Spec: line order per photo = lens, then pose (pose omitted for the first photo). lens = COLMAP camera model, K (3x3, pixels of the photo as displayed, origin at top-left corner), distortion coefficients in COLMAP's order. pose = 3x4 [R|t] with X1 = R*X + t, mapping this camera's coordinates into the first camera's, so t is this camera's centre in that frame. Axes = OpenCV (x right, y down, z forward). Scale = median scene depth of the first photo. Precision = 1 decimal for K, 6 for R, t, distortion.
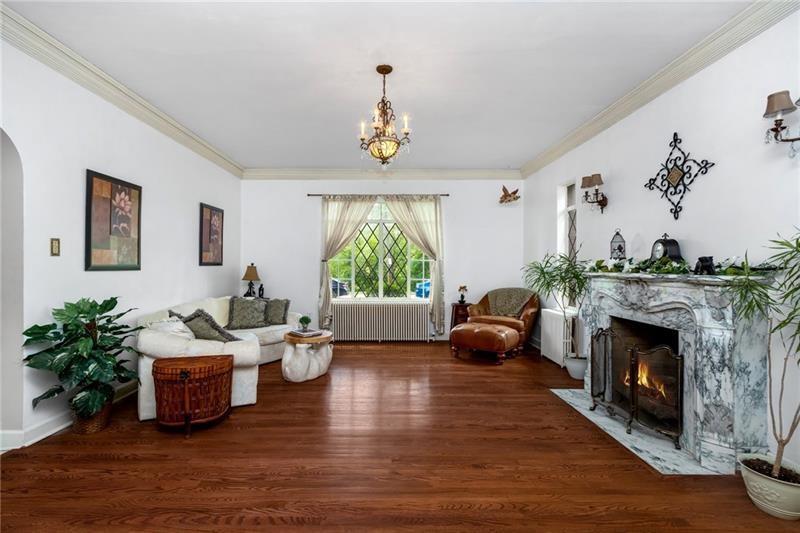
lens RADIAL K [[376.3, 0, 394.5], [0, 376.3, 263.5], [0, 0, 1]] dist [0.001963, 0.000336]
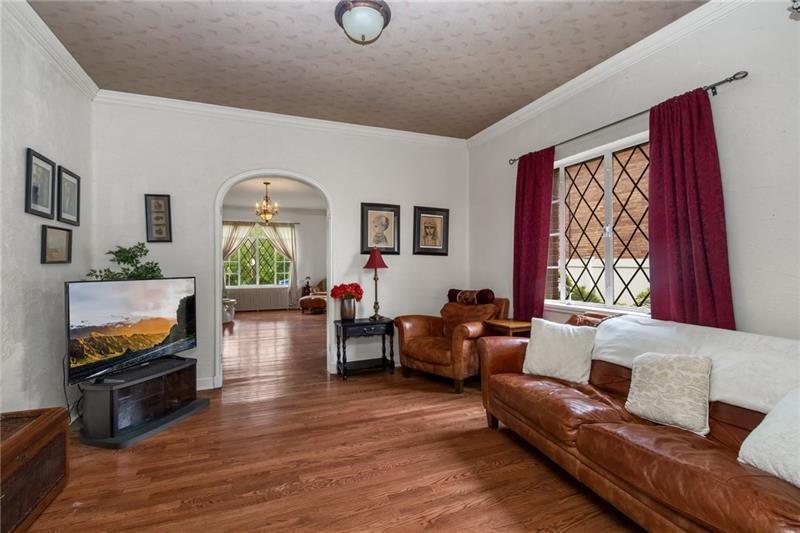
lens RADIAL K [[376.3, 0, 395.5], [0, 376.3, 264.2], [0, 0, 1]] dist [0.001963, 0.000336]
pose [[0.934203, -0.010151, 0.356598, -0.060842], [0.008377, 0.999944, 0.006517, -0.005153], [-0.356644, -0.003101, 0.934235, -0.763262]]
